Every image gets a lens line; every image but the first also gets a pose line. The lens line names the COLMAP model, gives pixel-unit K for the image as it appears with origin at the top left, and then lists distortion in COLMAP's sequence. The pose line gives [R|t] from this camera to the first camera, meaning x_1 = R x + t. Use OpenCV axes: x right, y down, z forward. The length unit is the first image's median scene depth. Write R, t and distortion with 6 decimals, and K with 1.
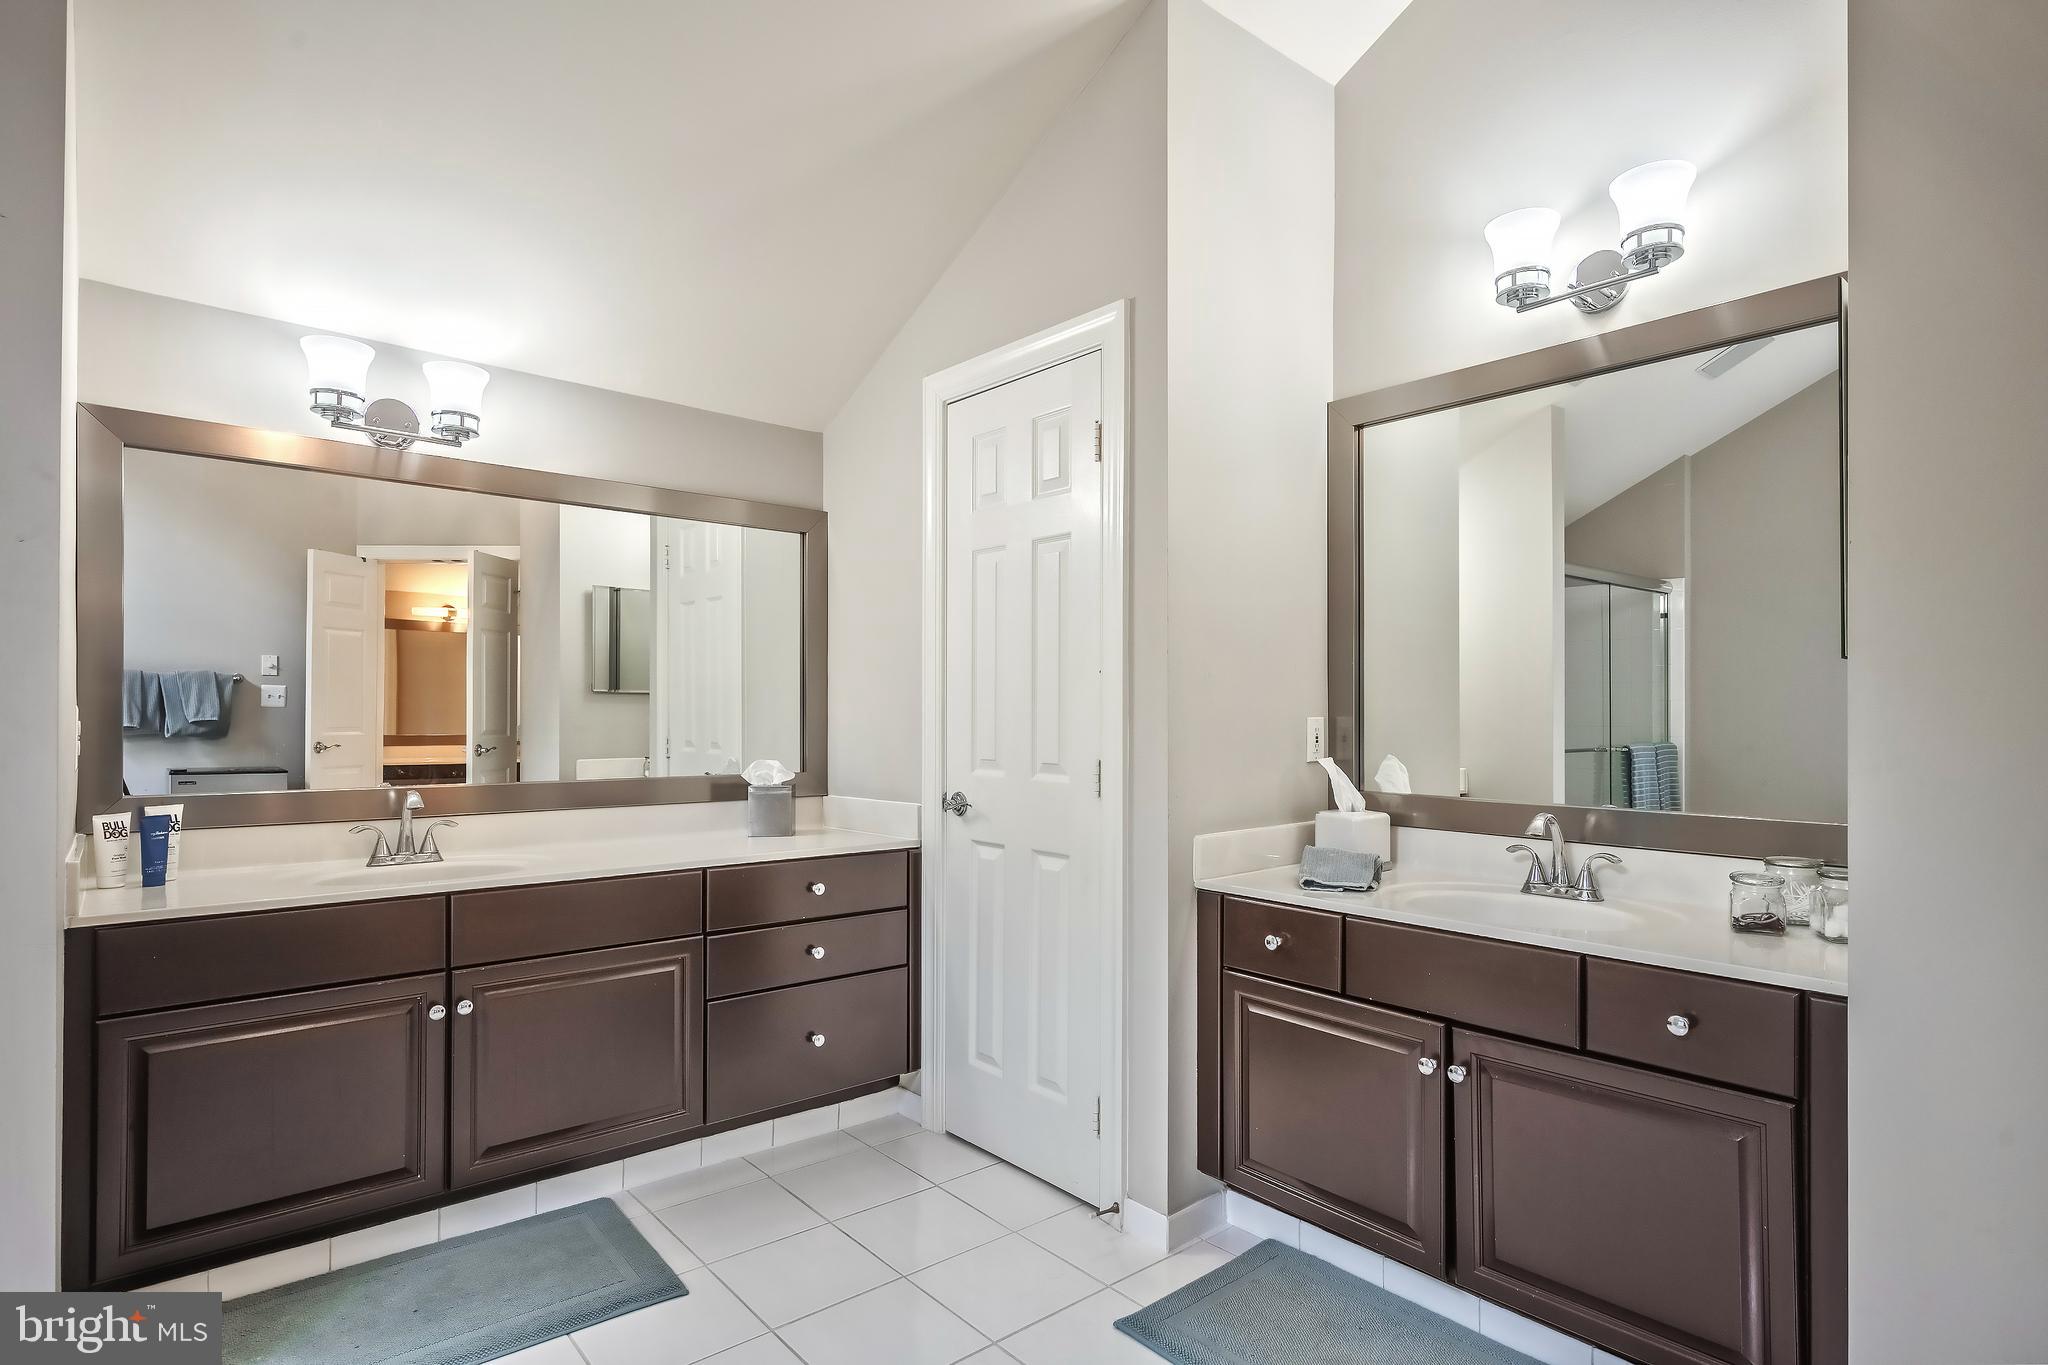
lens RADIAL K [[1057.9, 0, 1025.9], [0, 1057.9, 708.5], [0, 0, 1]] dist [-0.002552, -0.000549]
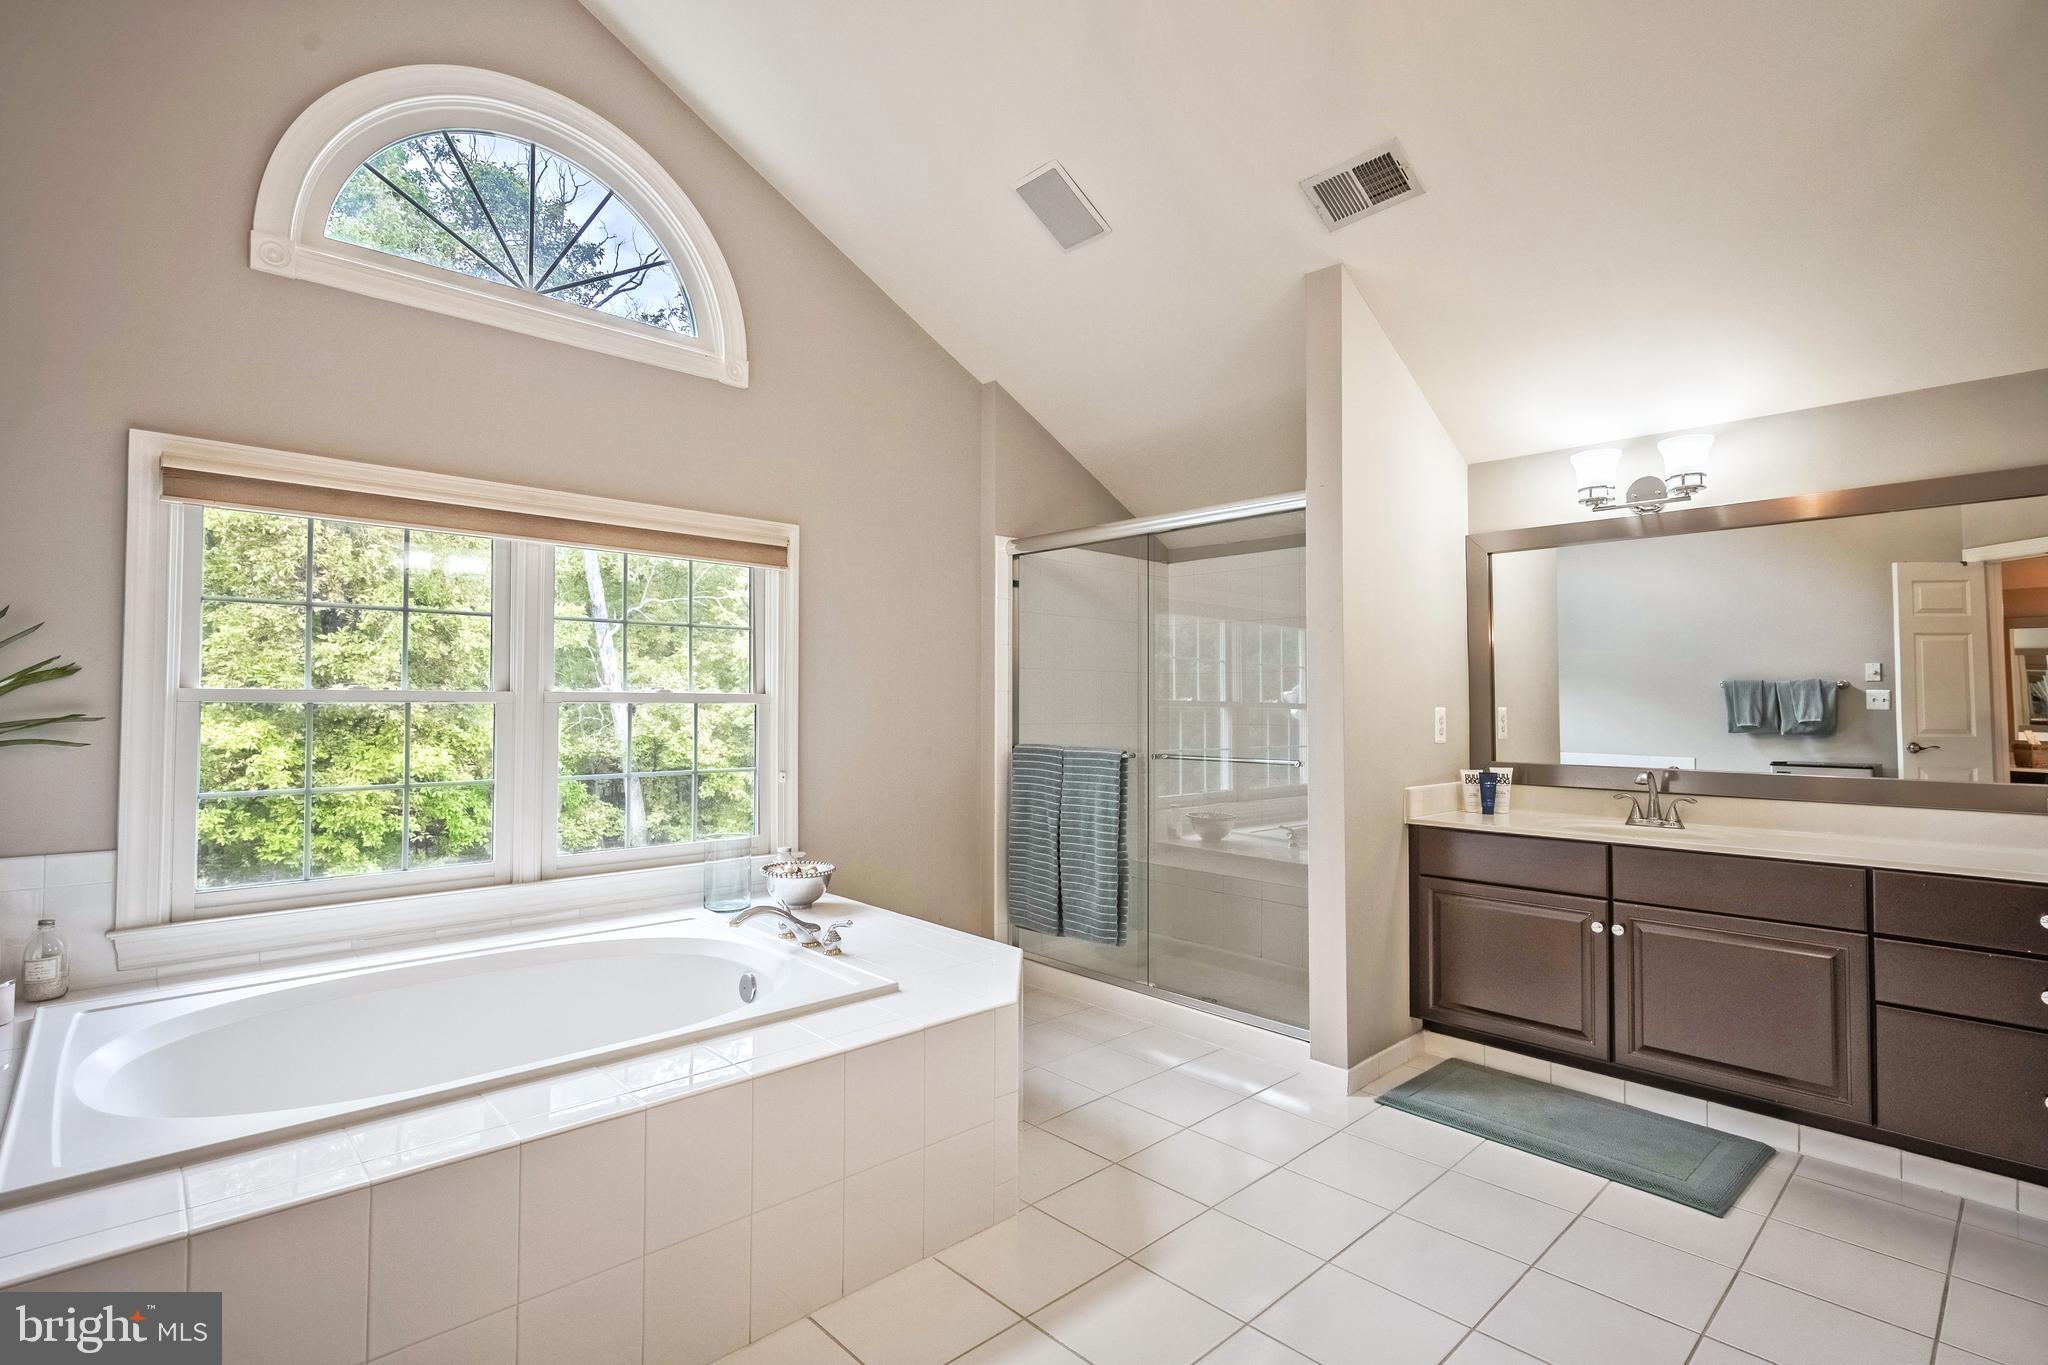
lens RADIAL K [[962.7, 0, 1024.0], [0, 962.7, 682.5], [0, 0, 1]] dist [0.000514, 0.000067]
pose [[0.045233, -0.031957, -0.998465, 0.567275], [-0.000310, 0.999488, -0.032004, 0.005795], [0.998976, 0.001757, 0.045200, 0.157209]]
